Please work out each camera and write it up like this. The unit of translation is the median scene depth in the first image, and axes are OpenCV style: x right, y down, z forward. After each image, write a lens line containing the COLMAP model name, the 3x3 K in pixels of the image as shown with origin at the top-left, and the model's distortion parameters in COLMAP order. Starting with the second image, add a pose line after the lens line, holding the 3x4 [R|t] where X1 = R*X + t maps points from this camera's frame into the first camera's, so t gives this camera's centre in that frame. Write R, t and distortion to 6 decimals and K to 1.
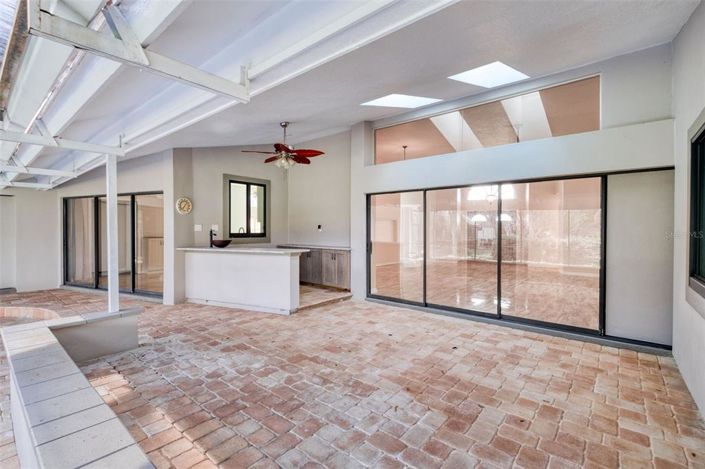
lens RADIAL K [[318.8, 0, 352.5], [0, 318.8, 234.5], [0, 0, 1]] dist [0.001199, 0.000057]
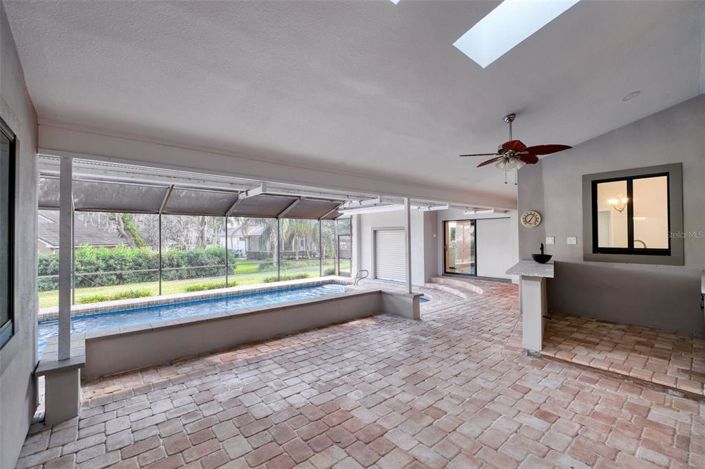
lens RADIAL K [[301.4, 0, 352.5], [0, 301.4, 234.5], [0, 0, 1]] dist [-0.001652, -0.000230]
pose [[-0.174368, -0.007002, -0.984656, 0.598413], [-0.007425, 0.999956, -0.005796, -0.035455], [0.984653, 0.006300, -0.174412, 0.699312]]
